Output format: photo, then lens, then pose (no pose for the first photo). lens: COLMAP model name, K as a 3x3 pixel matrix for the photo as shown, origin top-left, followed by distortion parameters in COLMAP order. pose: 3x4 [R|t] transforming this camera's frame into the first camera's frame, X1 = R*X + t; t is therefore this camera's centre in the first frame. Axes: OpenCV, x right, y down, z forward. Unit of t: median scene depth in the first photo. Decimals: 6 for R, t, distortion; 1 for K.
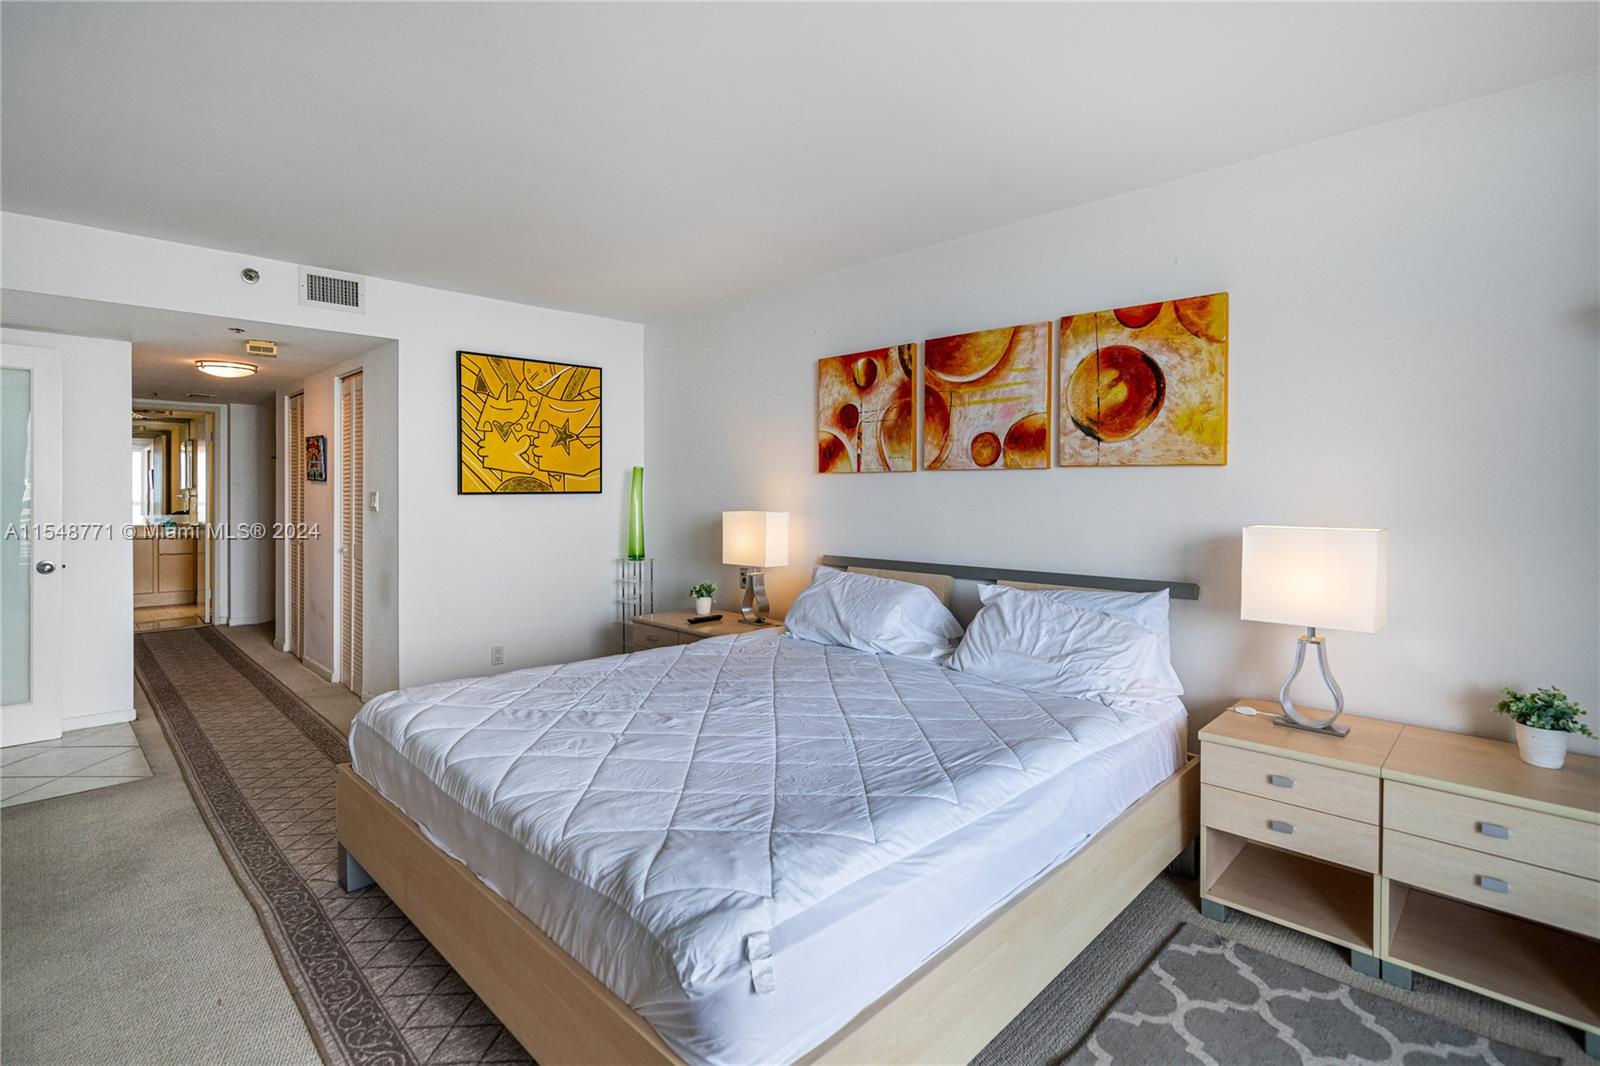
lens RADIAL K [[760.6, 0, 782.7], [0, 760.6, 490.4], [0, 0, 1]] dist [-0.002739, 0.000829]
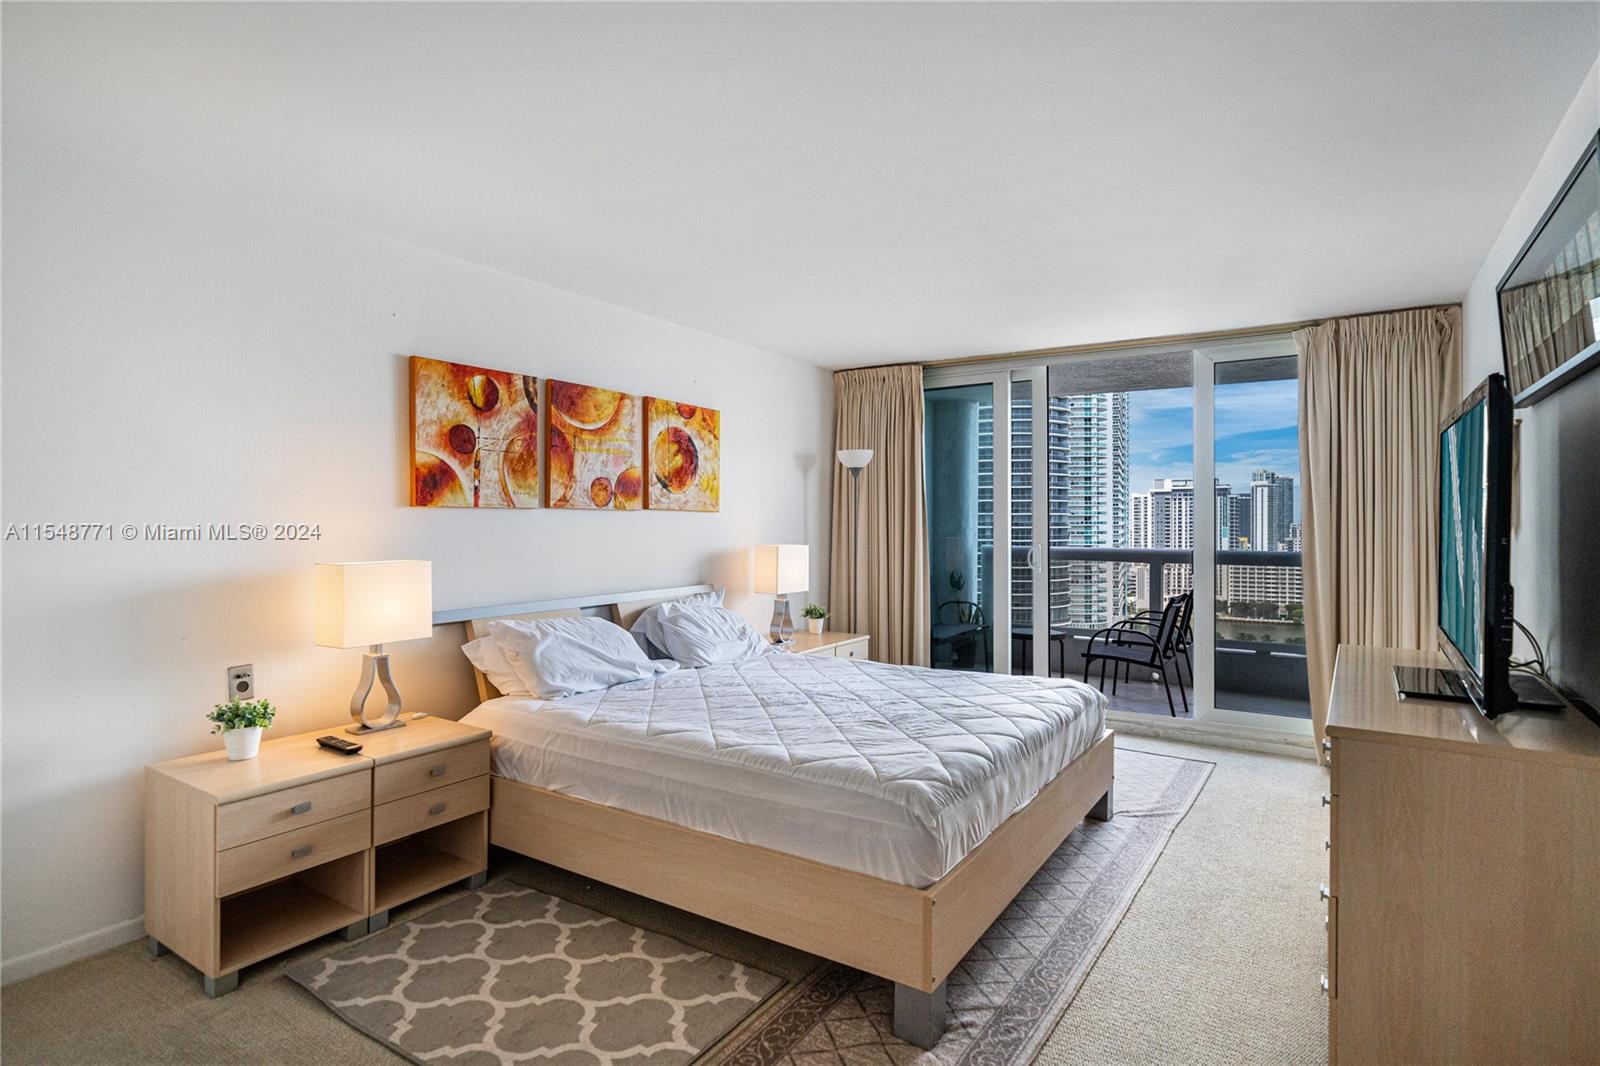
lens RADIAL K [[838.7, 0, 791.8], [0, 838.7, 523.8], [0, 0, 1]] dist [-0.005531, 0.000172]
pose [[-0.211059, 0.001579, 0.977472, -0.986737], [0.003995, 0.999992, -0.000753, -0.003717], [-0.977465, 0.003746, -0.211063, 0.944138]]
